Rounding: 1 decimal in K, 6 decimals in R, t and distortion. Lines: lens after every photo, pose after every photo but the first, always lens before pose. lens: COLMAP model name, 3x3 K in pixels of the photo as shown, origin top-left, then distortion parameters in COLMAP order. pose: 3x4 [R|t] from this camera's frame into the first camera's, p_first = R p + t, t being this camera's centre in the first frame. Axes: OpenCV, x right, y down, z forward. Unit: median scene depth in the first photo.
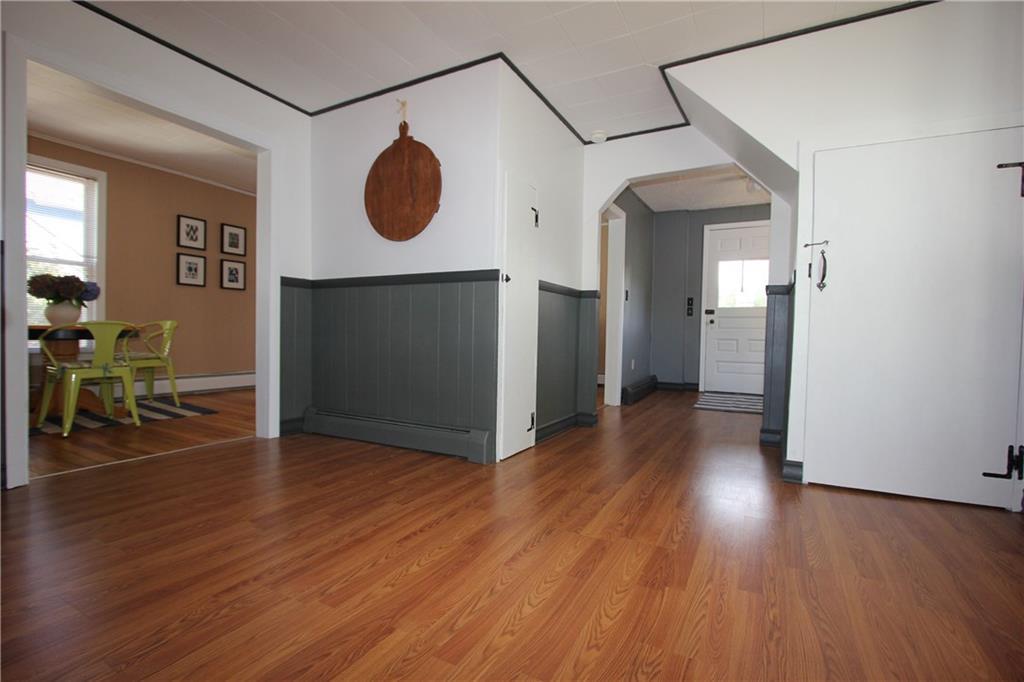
lens RADIAL K [[472.7, 0, 512.0], [0, 472.7, 341.0], [0, 0, 1]] dist [-0.003395, -0.000489]
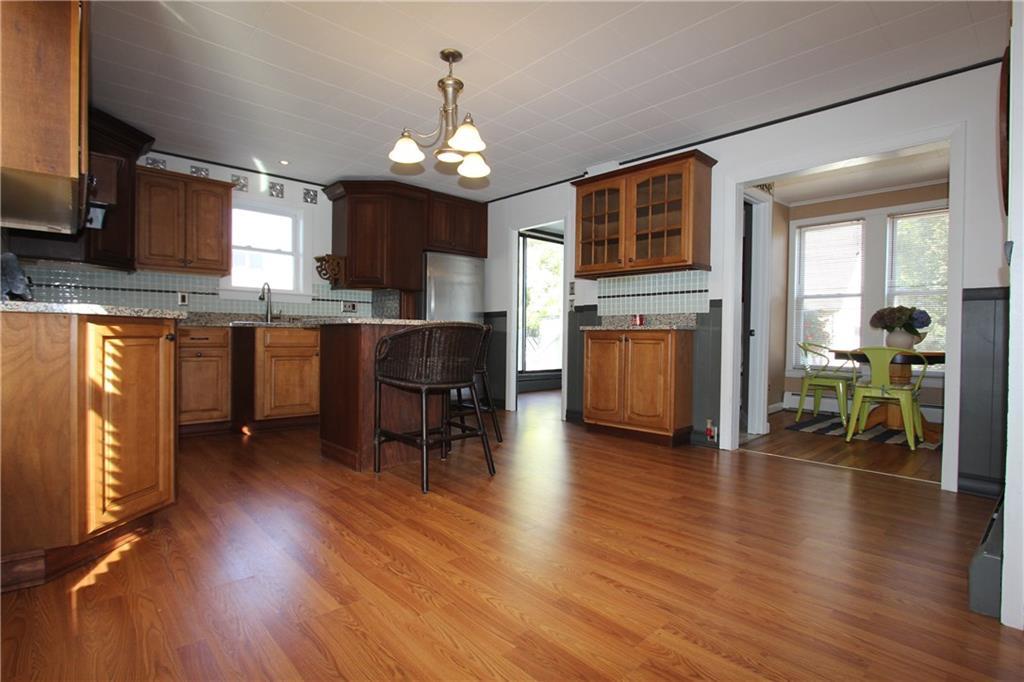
lens RADIAL K [[492.6, 0, 512.0], [0, 492.6, 341.0], [0, 0, 1]] dist [0.000866, 0.000095]
pose [[-0.324791, -0.018345, -0.945608, 0.985825], [-0.036015, 0.999327, -0.007017, -0.031342], [0.945100, 0.031777, -0.325233, 1.043320]]
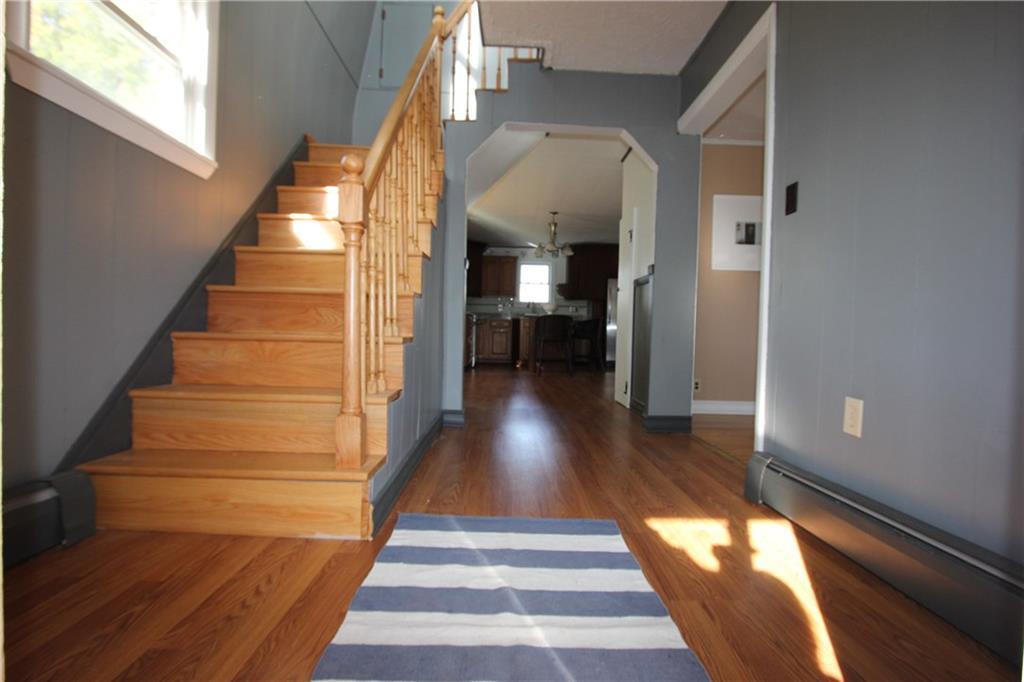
lens RADIAL K [[472.7, 0, 512.0], [0, 472.7, 341.0], [0, 0, 1]] dist [-0.003395, -0.000489]
pose [[-0.866227, -0.042763, -0.497818, 1.170989], [-0.060561, 0.997971, 0.019652, -0.007178], [0.495967, 0.047172, -0.867059, 1.613910]]
